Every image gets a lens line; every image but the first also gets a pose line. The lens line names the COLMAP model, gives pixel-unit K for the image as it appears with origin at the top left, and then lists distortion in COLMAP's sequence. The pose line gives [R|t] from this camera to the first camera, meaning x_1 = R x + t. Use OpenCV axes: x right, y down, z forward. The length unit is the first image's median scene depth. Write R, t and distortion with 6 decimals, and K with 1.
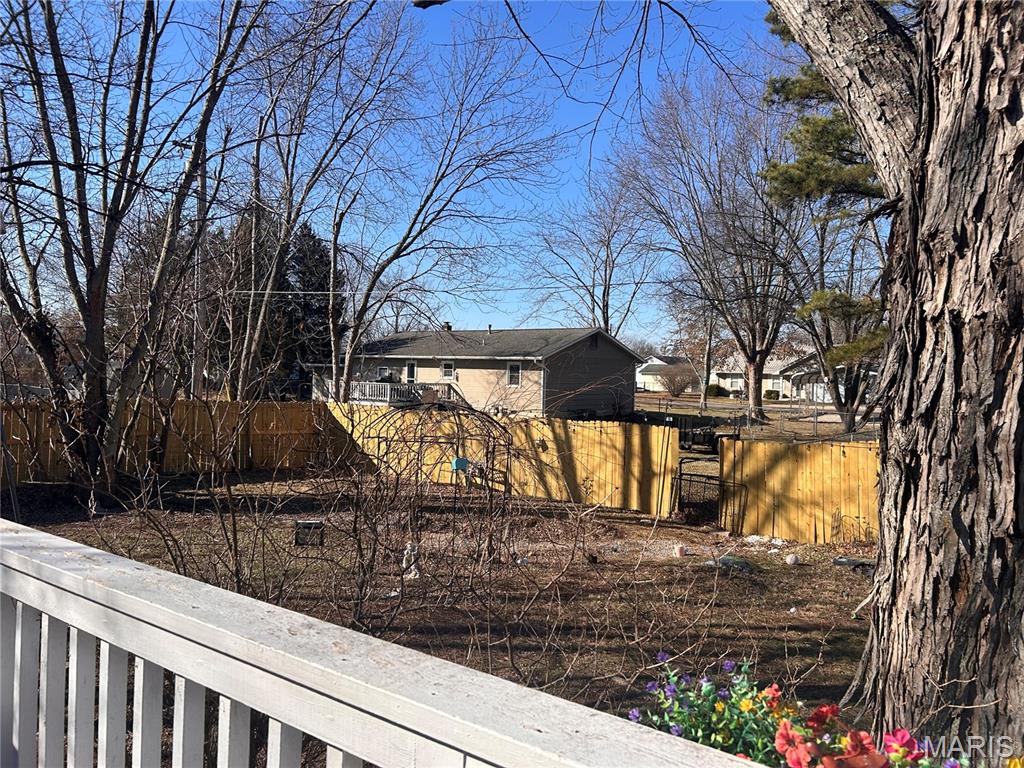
lens RADIAL K [[764.7, 0, 511.0], [0, 764.7, 387.0], [0, 0, 1]] dist [0.052638, -0.058743]
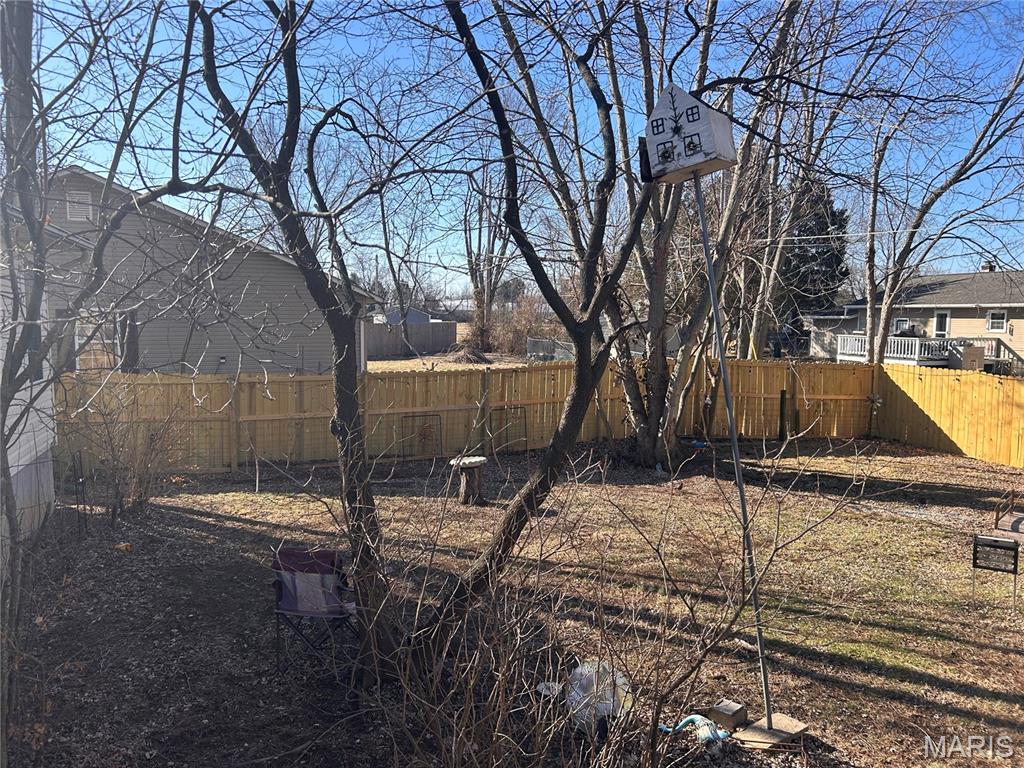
lens RADIAL K [[764.7, 0, 488.9], [0, 764.7, 377.9], [0, 0, 1]] dist [0.052638, -0.058743]
pose [[0.820547, 0.029817, -0.570801, -0.870776], [-0.001022, 0.998713, 0.050701, -0.051709], [0.571578, -0.041019, 0.819522, 0.450937]]
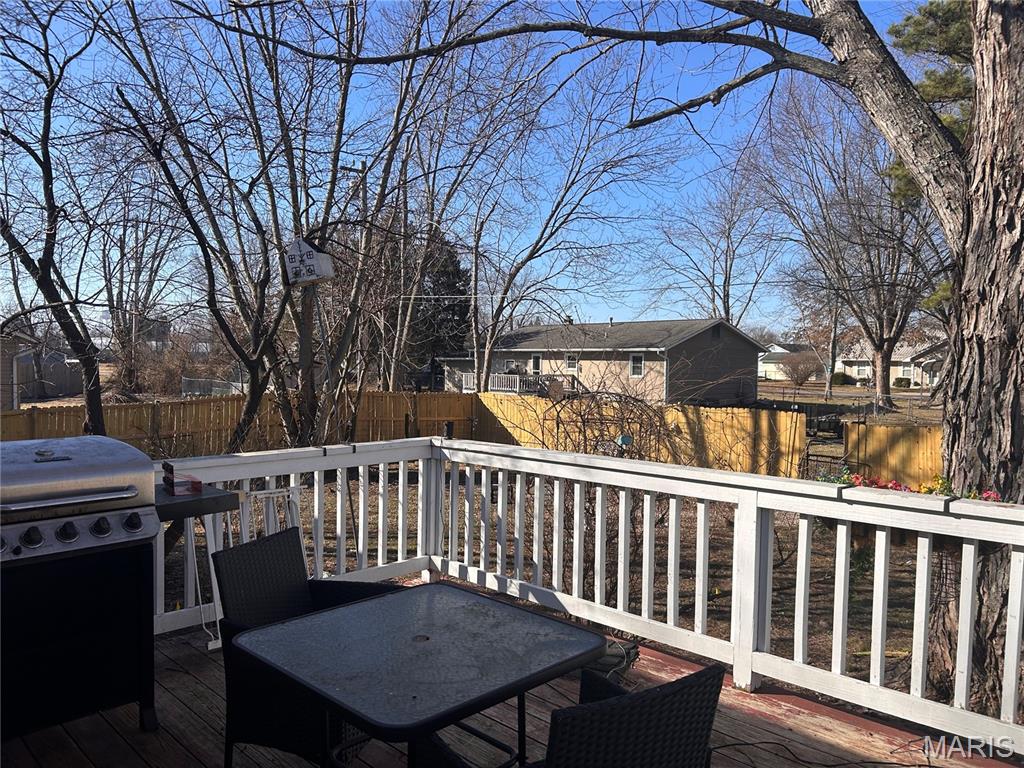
lens RADIAL K [[764.7, 0, 508.3], [0, 764.7, 387.5], [0, 0, 1]] dist [0.052638, -0.058743]
pose [[0.989073, -0.007878, -0.147216, -0.228984], [0.009831, 0.999873, 0.012542, -0.010738], [0.147098, -0.013852, 0.989025, -0.889644]]
